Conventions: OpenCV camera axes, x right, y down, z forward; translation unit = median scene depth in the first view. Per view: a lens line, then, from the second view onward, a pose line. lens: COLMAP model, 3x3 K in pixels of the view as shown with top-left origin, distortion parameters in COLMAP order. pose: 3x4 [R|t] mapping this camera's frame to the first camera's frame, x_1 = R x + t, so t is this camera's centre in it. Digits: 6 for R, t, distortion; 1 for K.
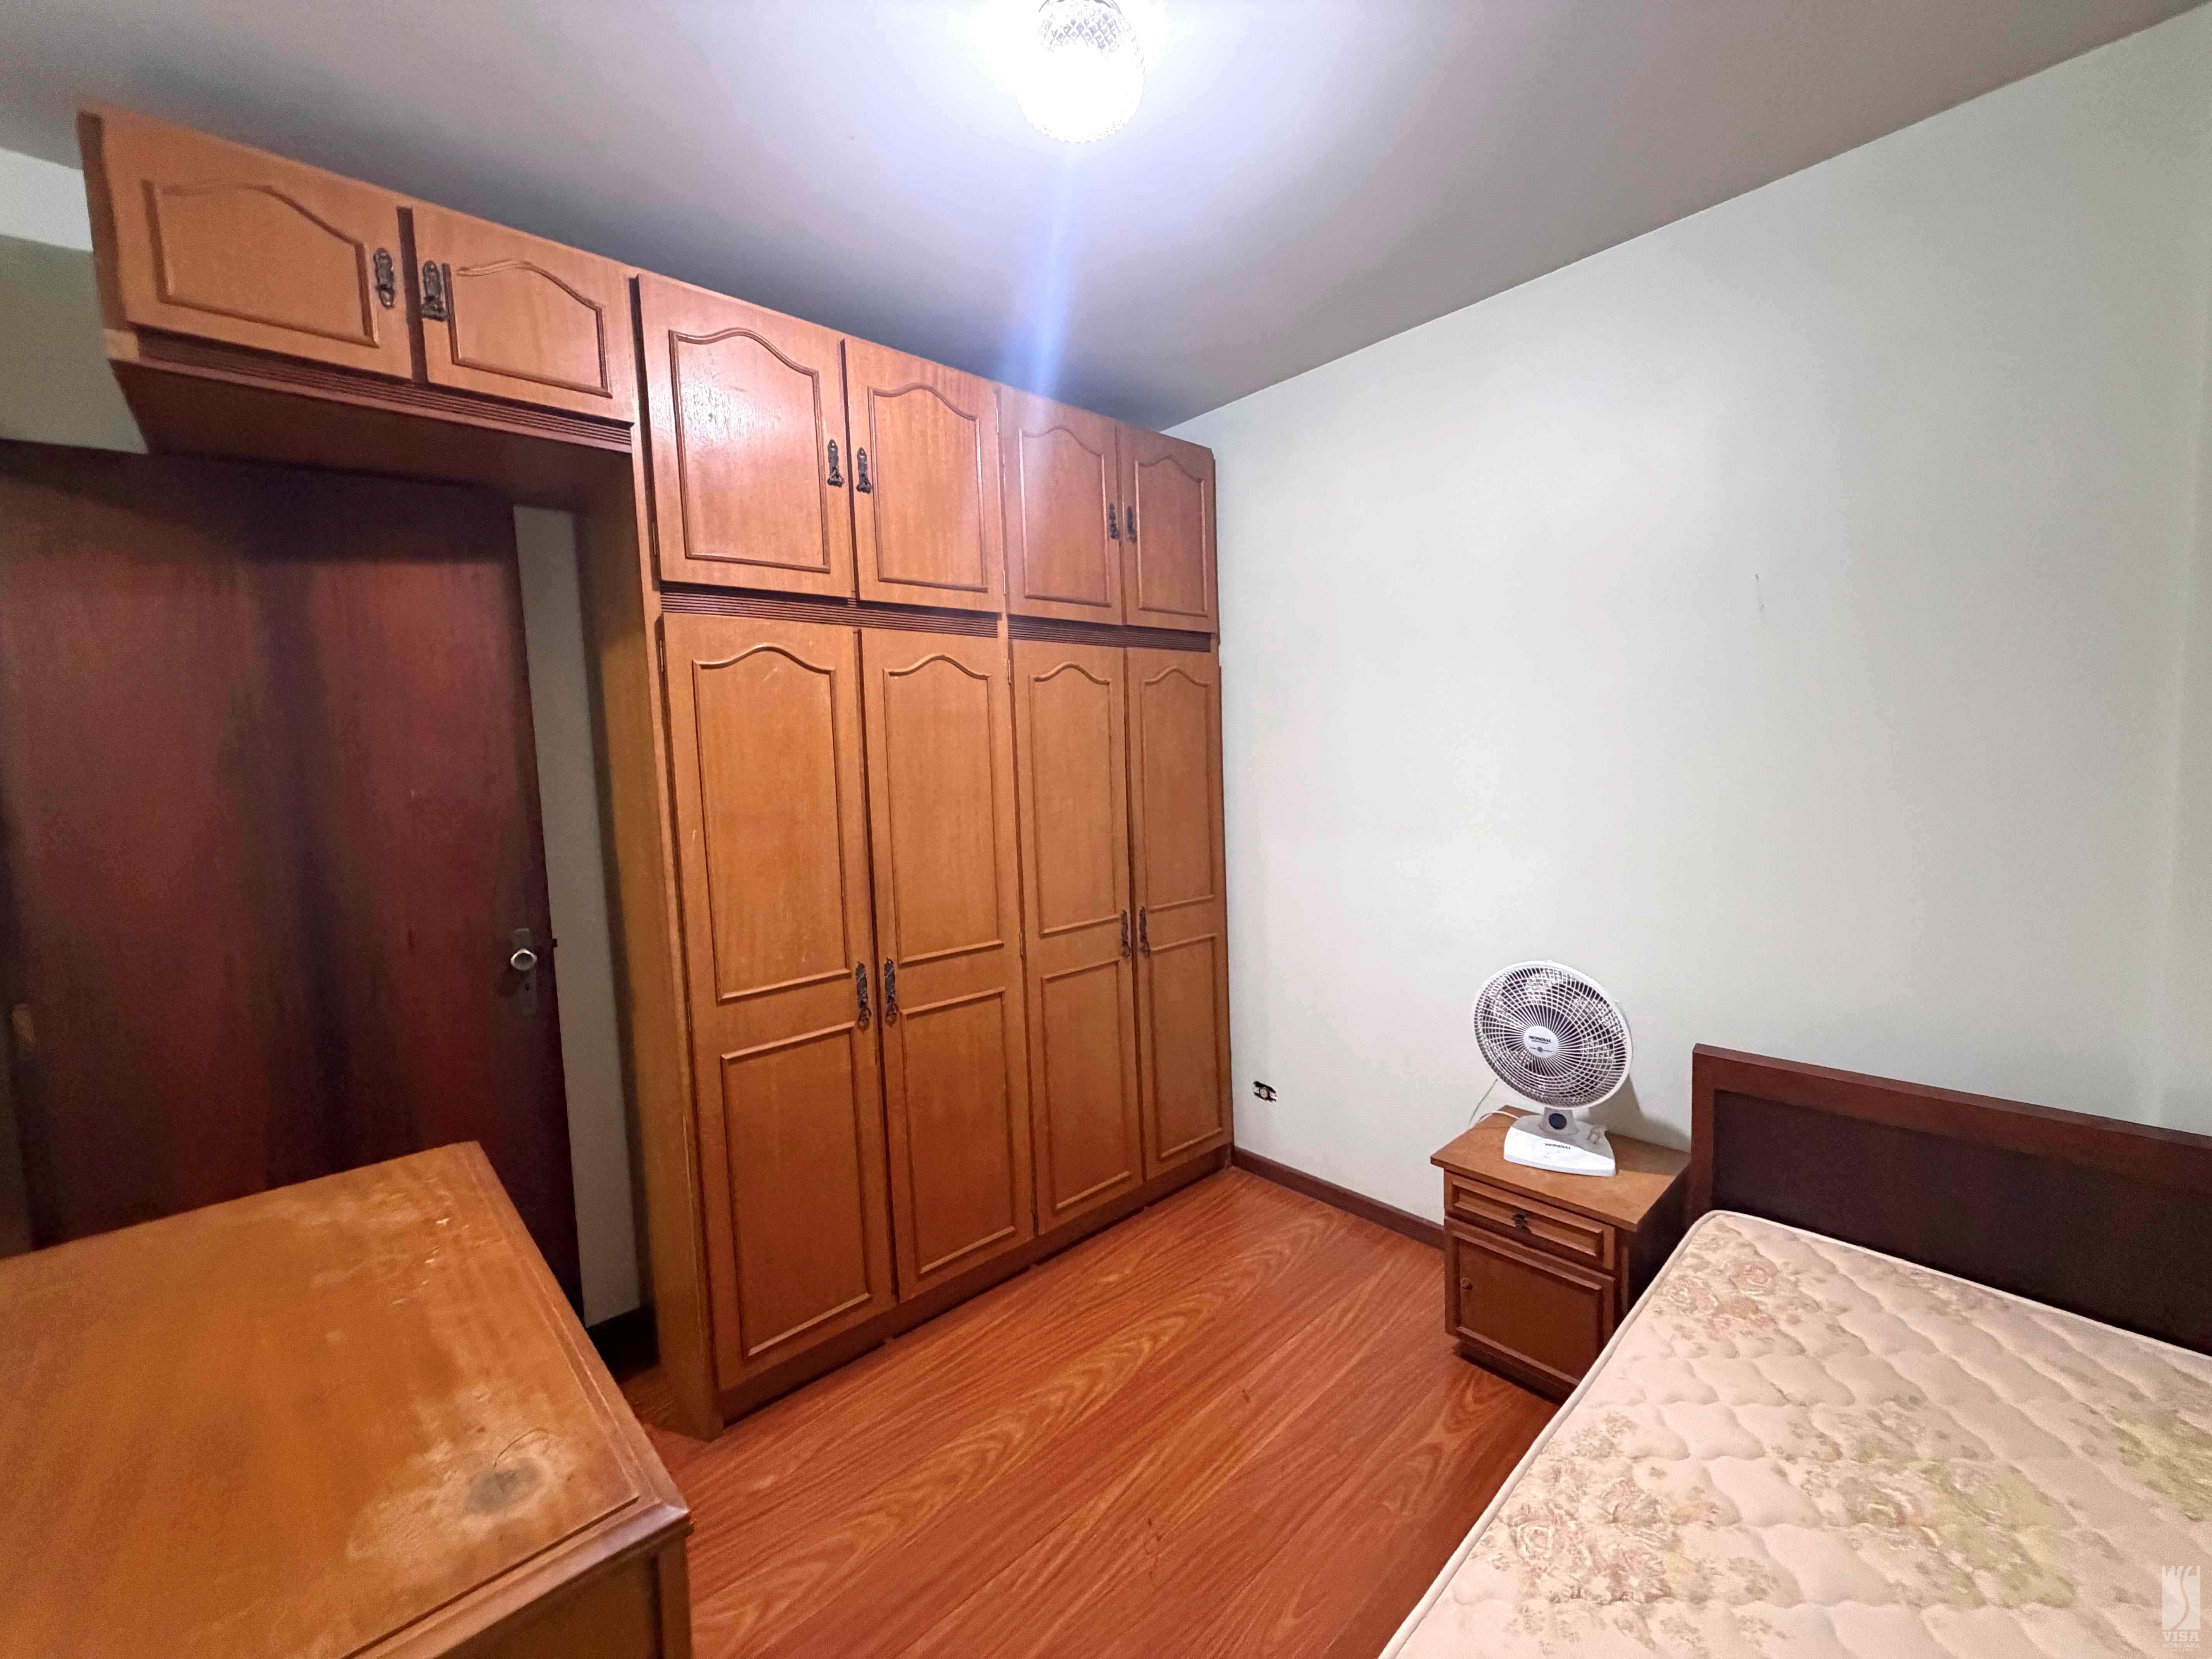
lens RADIAL K [[884.5, 0, 1114.9], [0, 884.5, 829.1], [0, 0, 1]] dist [-0.020129, -0.000171]
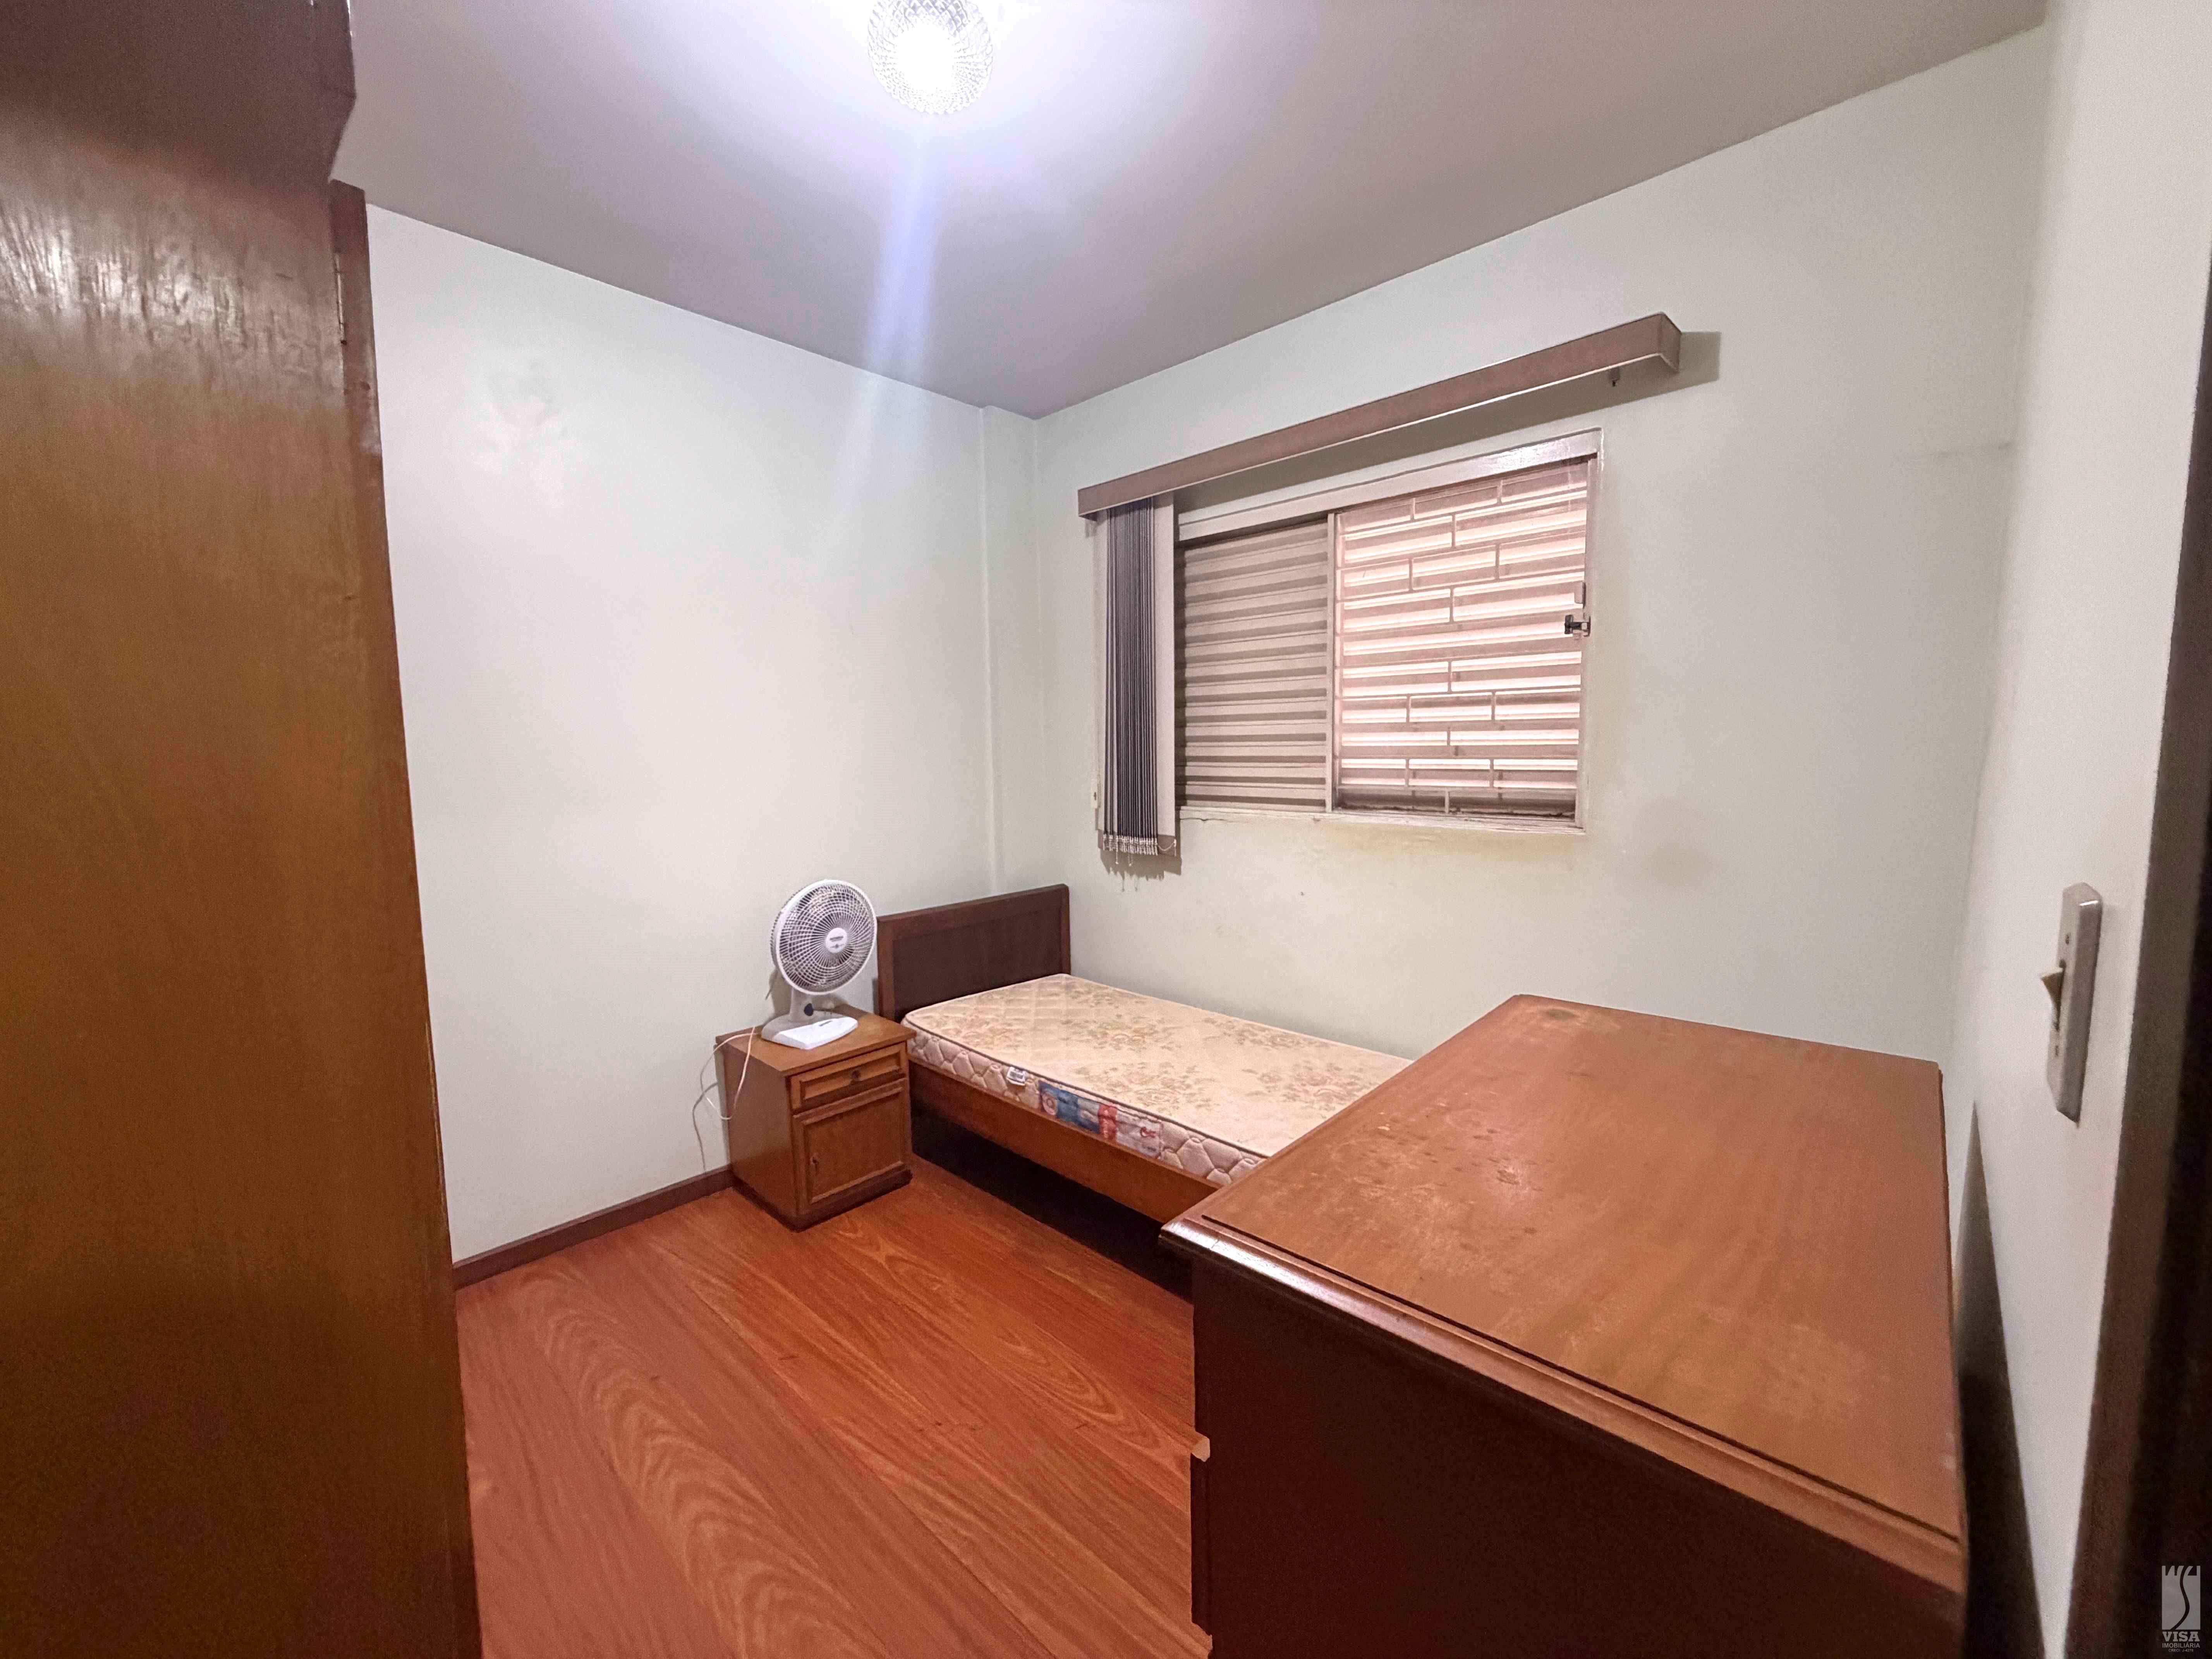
lens RADIAL K [[884.5, 0, 1104.8], [0, 884.5, 827.0], [0, 0, 1]] dist [-0.020129, -0.000171]
pose [[-0.066897, -0.077175, 0.994771, -0.896468], [0.100905, 0.991369, 0.083697, 0.002584], [-0.992644, 0.105977, -0.058532, 0.700656]]
